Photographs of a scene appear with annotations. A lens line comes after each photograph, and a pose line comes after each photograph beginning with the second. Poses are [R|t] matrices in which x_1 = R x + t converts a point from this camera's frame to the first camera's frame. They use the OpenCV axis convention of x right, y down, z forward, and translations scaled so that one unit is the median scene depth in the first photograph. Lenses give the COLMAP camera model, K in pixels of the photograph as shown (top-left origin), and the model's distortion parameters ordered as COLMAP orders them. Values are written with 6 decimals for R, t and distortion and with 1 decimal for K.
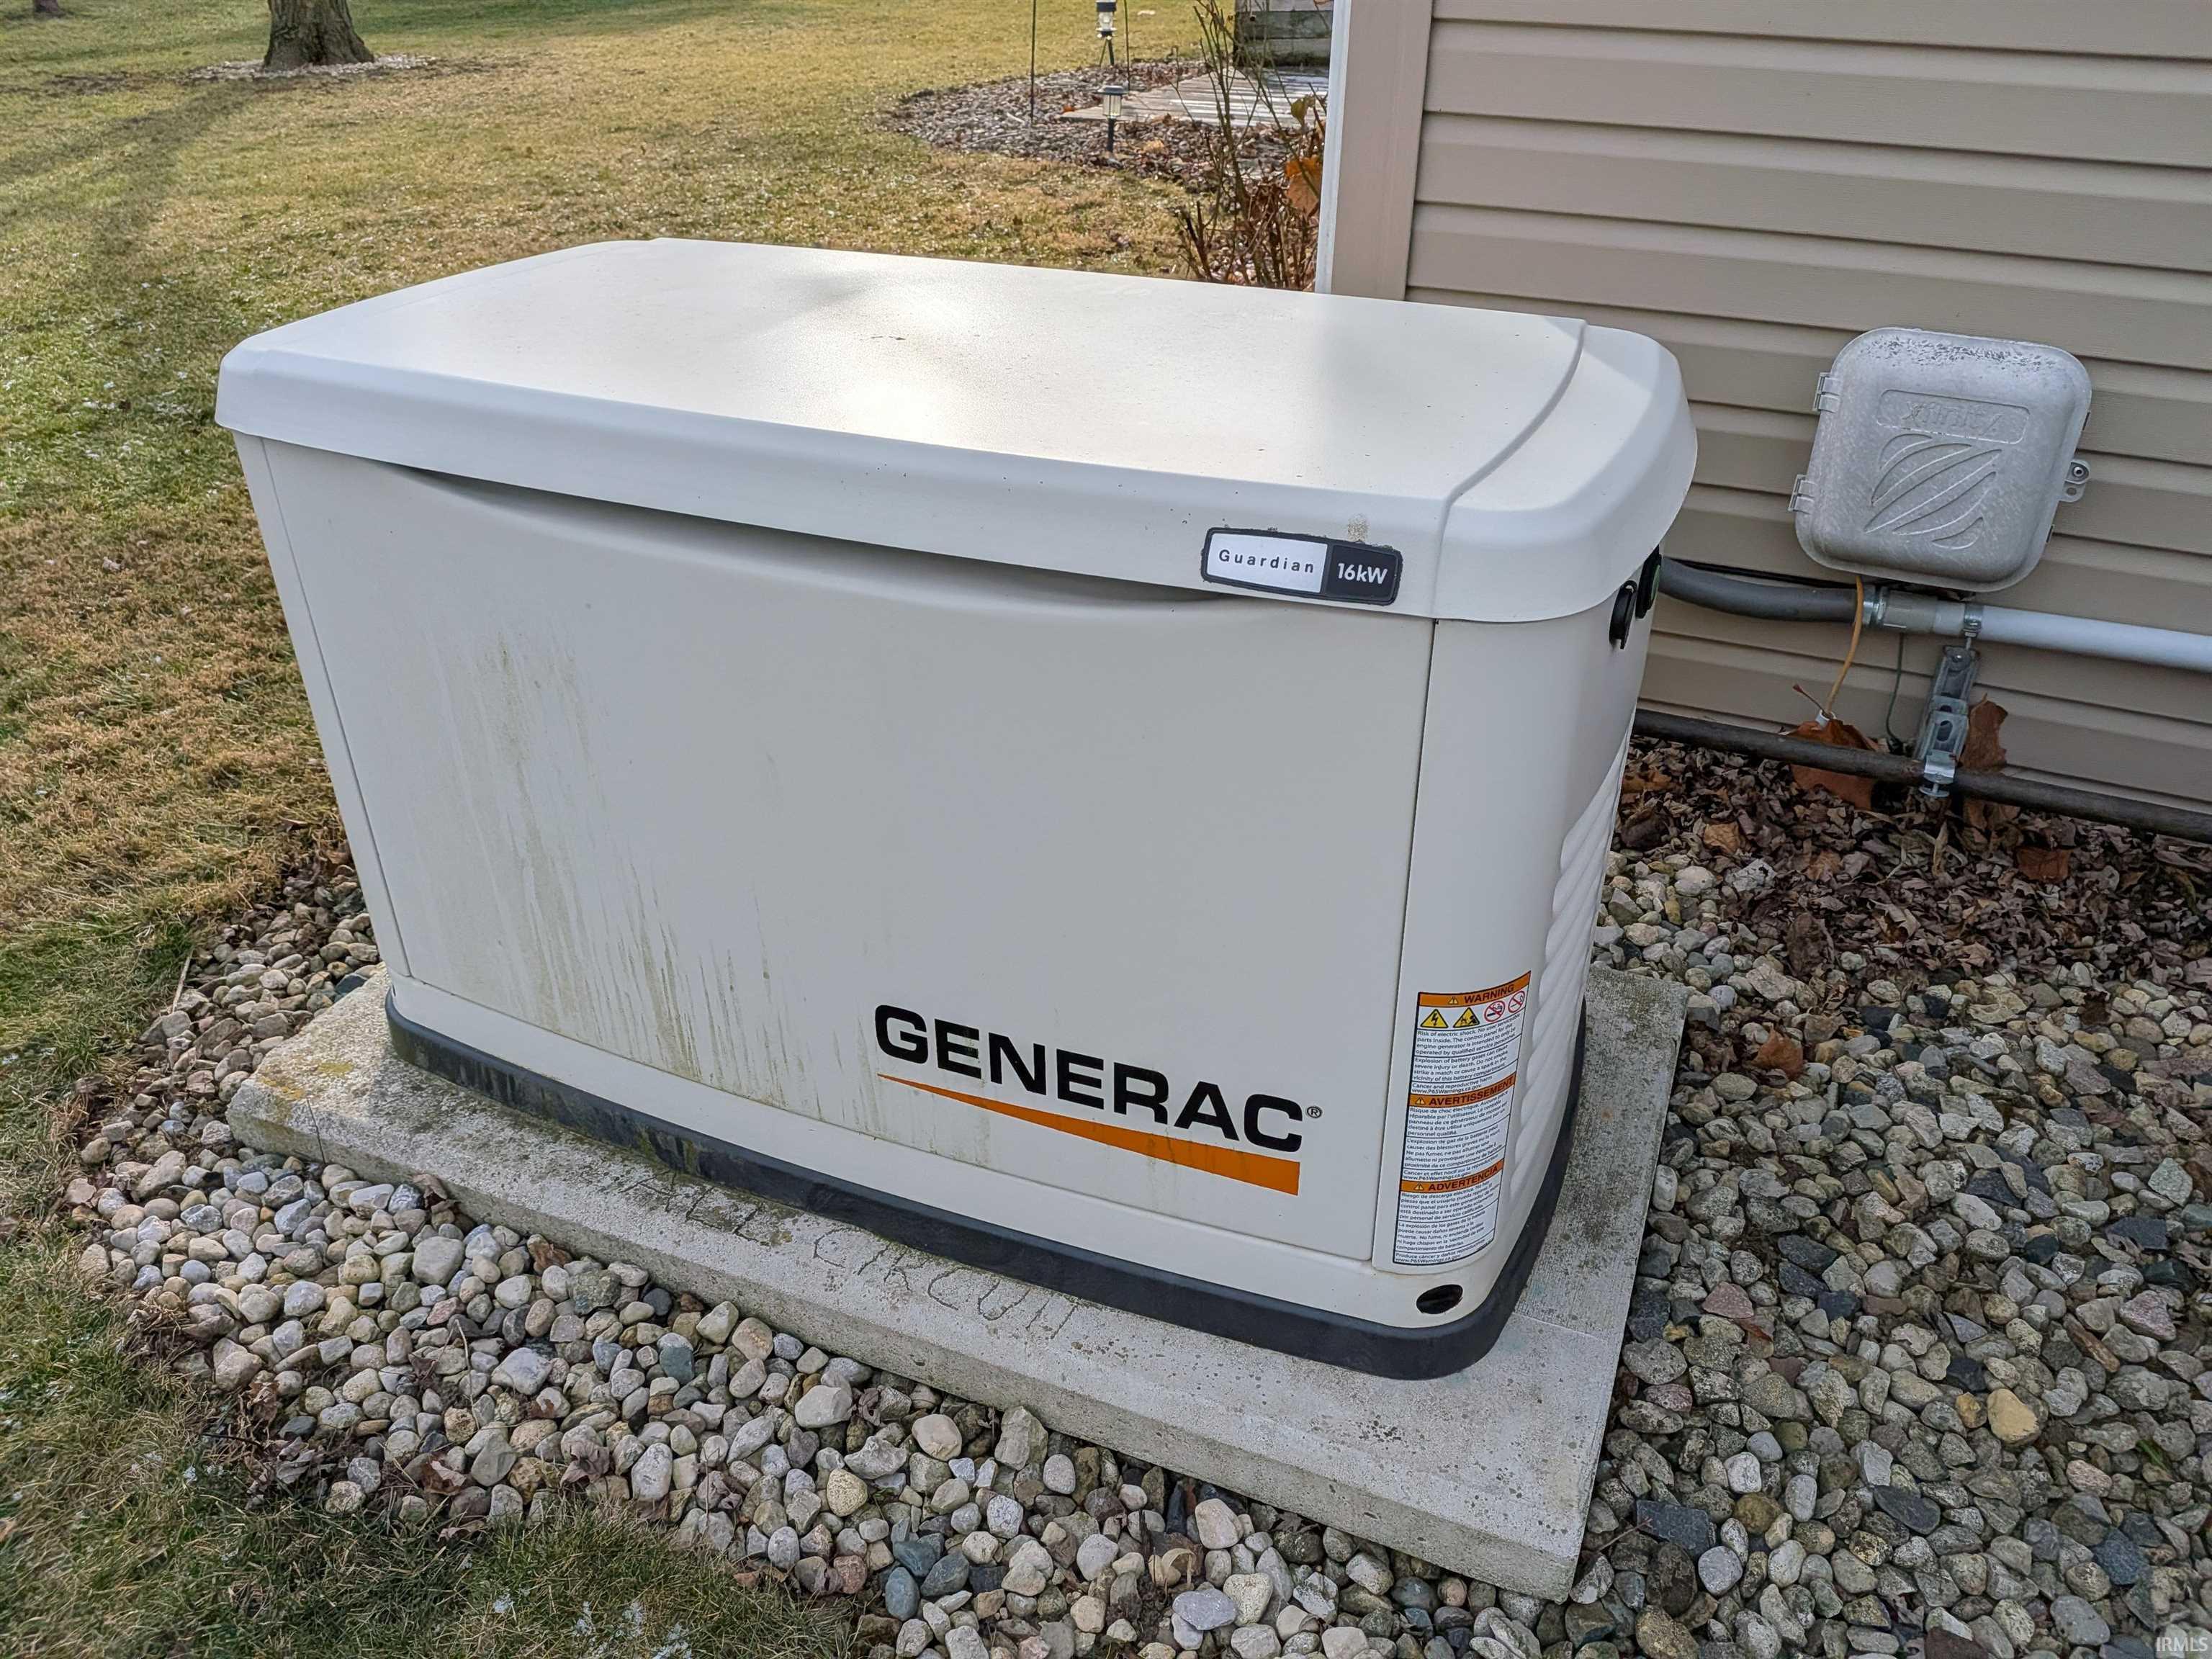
lens RADIAL K [[1602.6, 0, 1106.0], [0, 1602.6, 829.5], [0, 0, 1]] dist [0.090258, -0.135773]
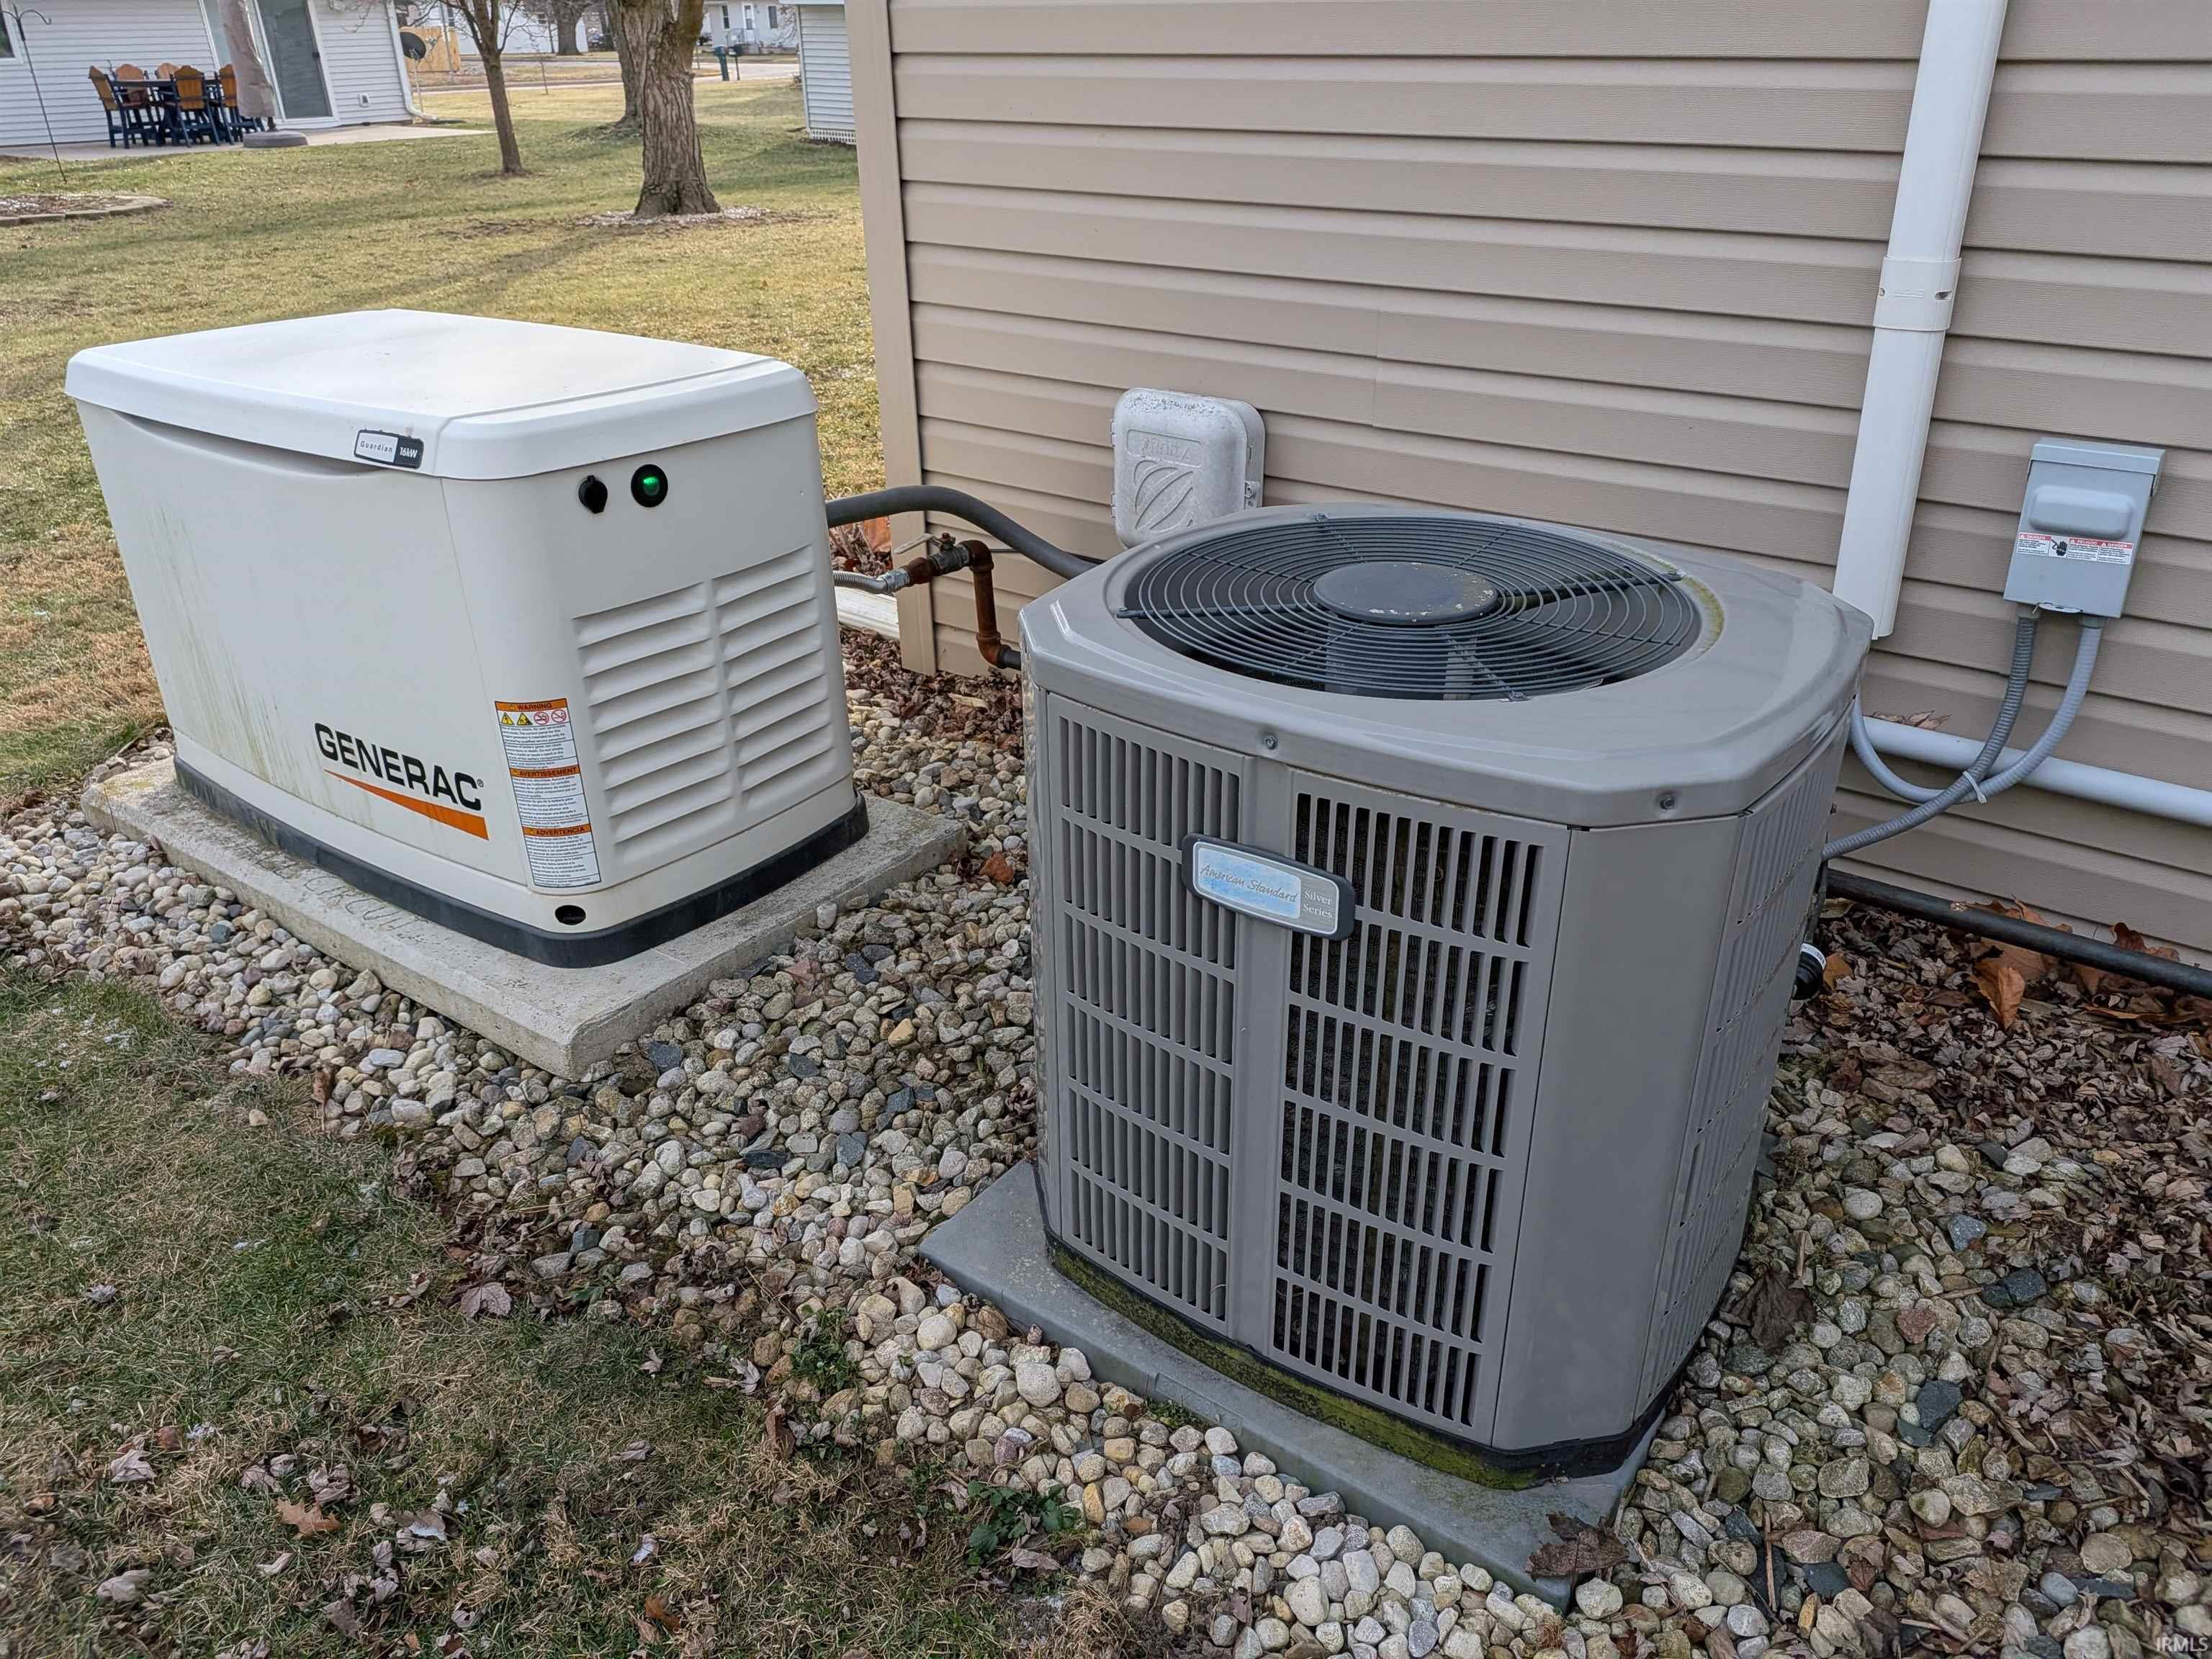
lens RADIAL K [[1589.3, 0, 1106.0], [0, 1589.3, 829.5], [0, 0, 1]] dist [0.016812, -0.048878]
pose [[0.973571, 0.090120, -0.209852, 1.070811], [-0.105777, 0.992290, -0.064596, 0.246159], [0.202413, 0.085086, 0.975597, -0.498181]]
